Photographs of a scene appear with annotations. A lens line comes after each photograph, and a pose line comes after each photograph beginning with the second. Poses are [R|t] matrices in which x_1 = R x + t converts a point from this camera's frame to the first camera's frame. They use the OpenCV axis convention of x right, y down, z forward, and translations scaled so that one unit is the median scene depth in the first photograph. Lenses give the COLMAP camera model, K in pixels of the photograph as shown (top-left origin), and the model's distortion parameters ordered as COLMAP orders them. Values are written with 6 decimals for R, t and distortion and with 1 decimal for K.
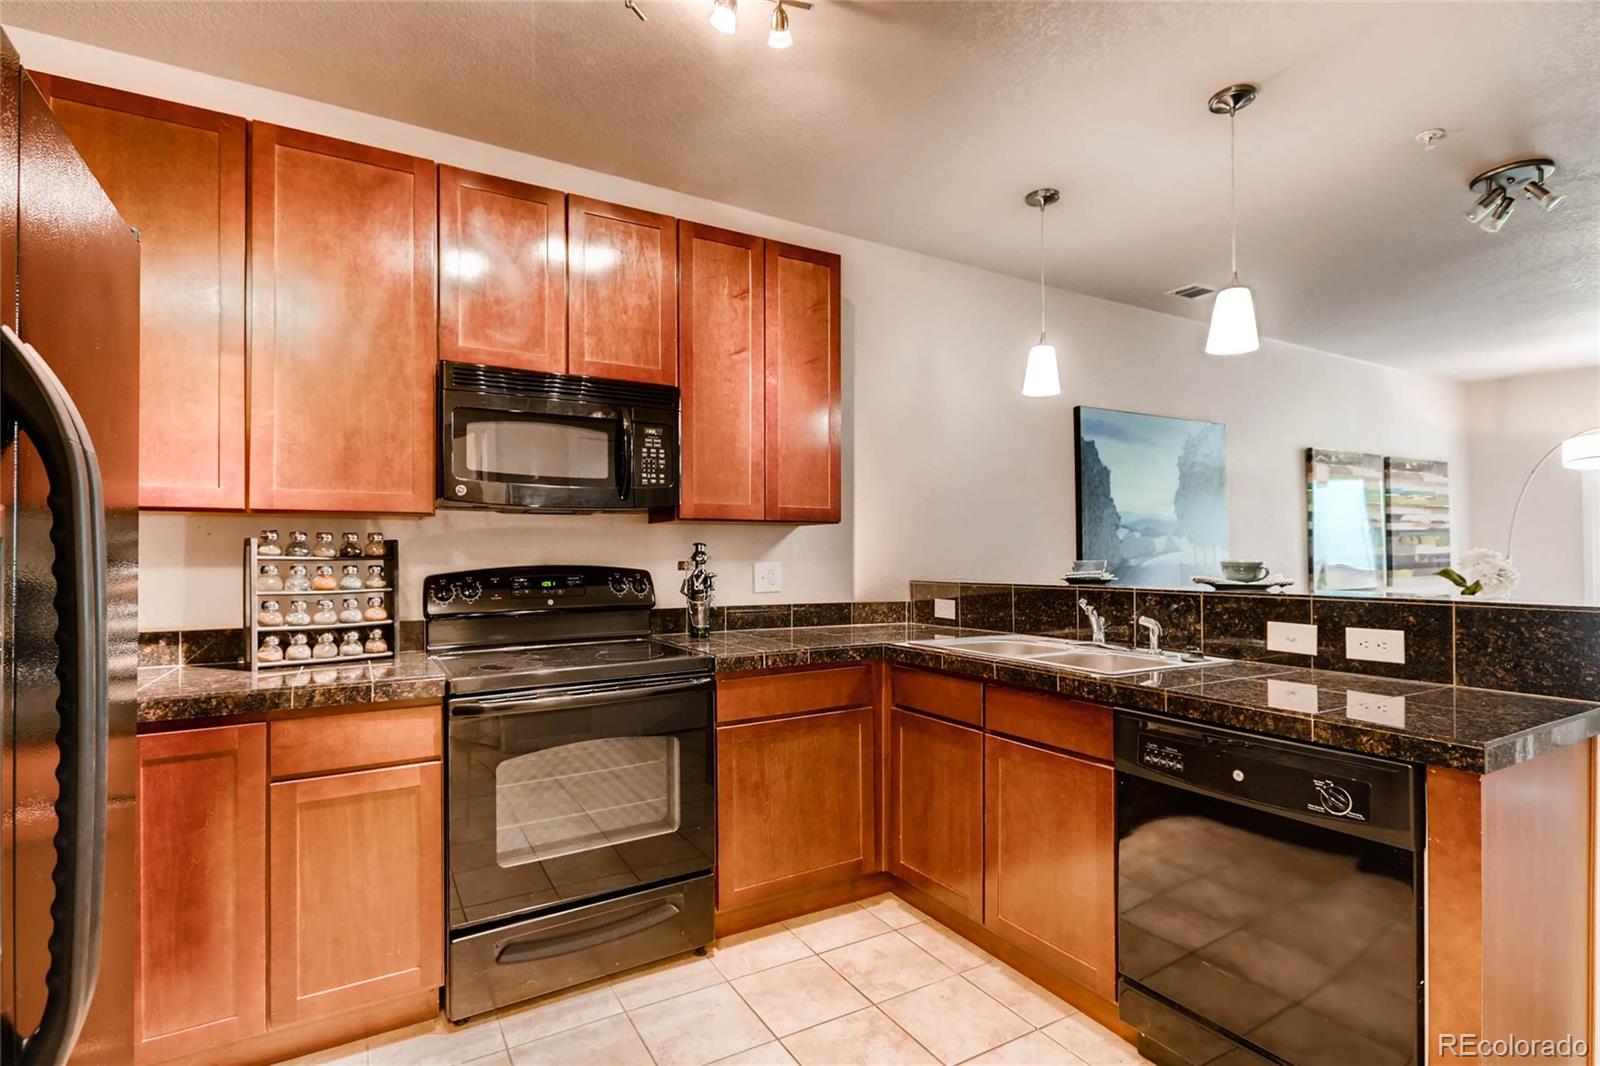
lens RADIAL K [[771.8, 0, 800.0], [0, 771.8, 533.0], [0, 0, 1]] dist [0.017228, 0.000027]
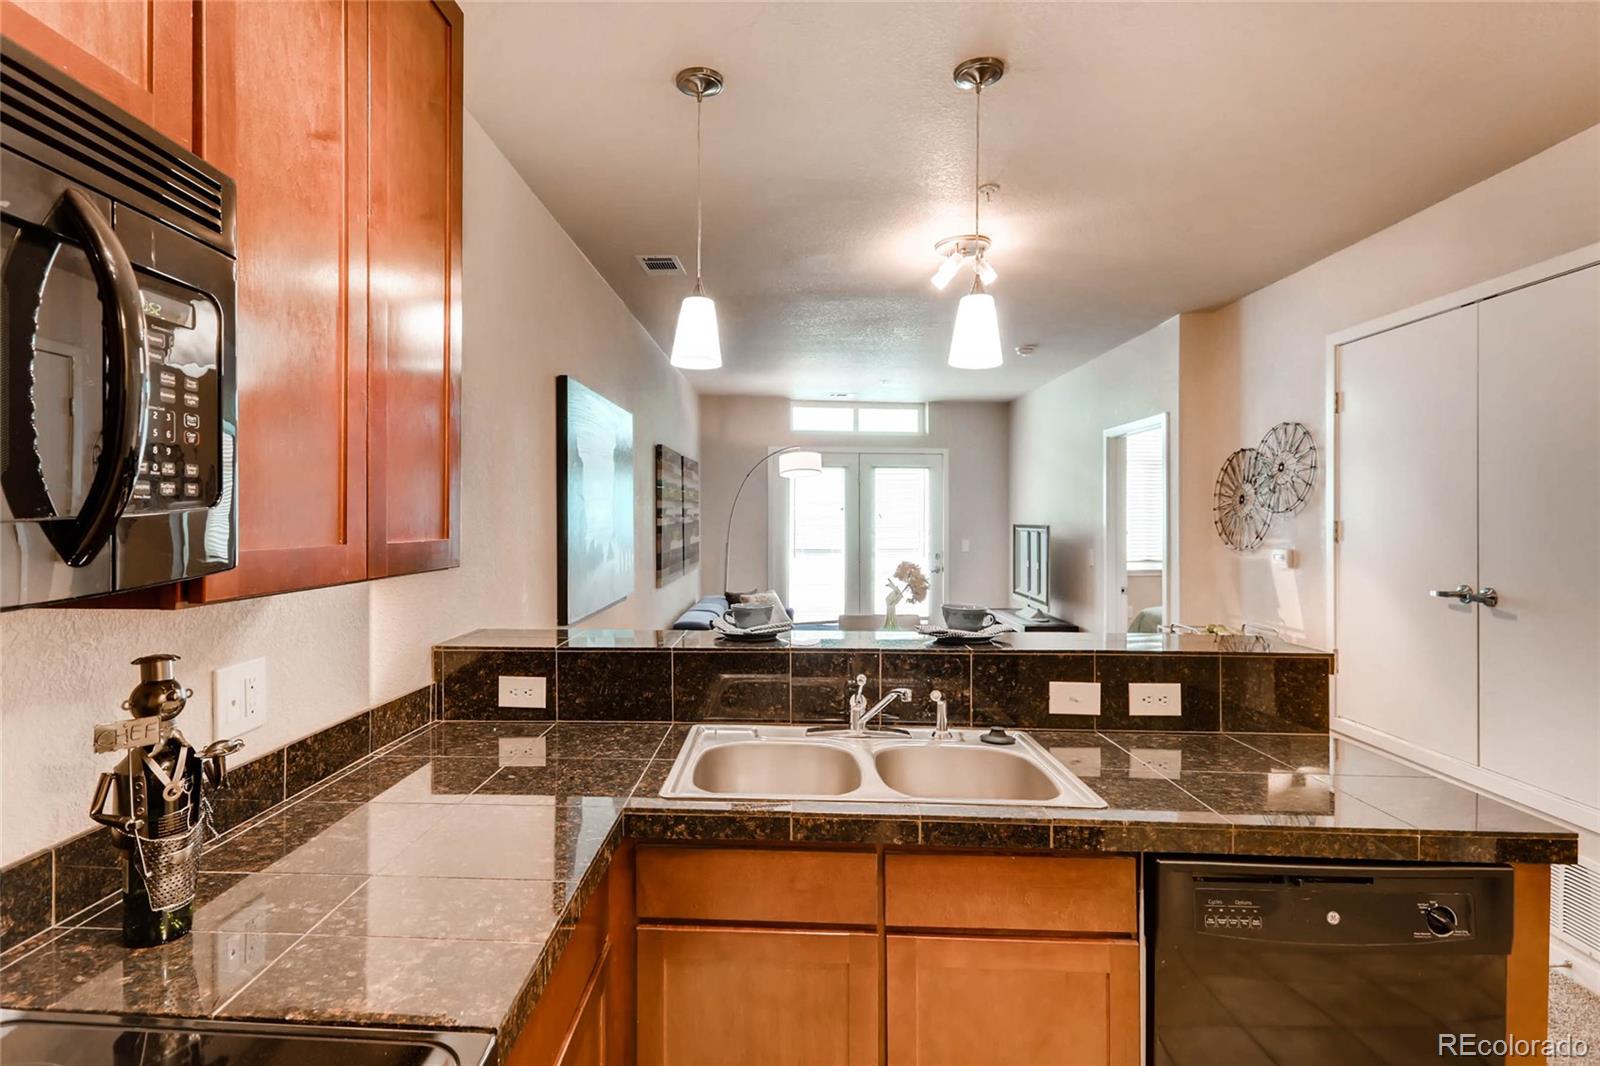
lens RADIAL K [[818.2, 0, 798.3], [0, 818.2, 513.4], [0, 0, 1]] dist [0.002455, 0.000211]
pose [[0.555818, 0.015668, 0.831156, -0.356218], [-0.028180, 0.999603, 0.000001, -0.074318], [-0.830826, -0.023422, 0.556039, 0.743626]]
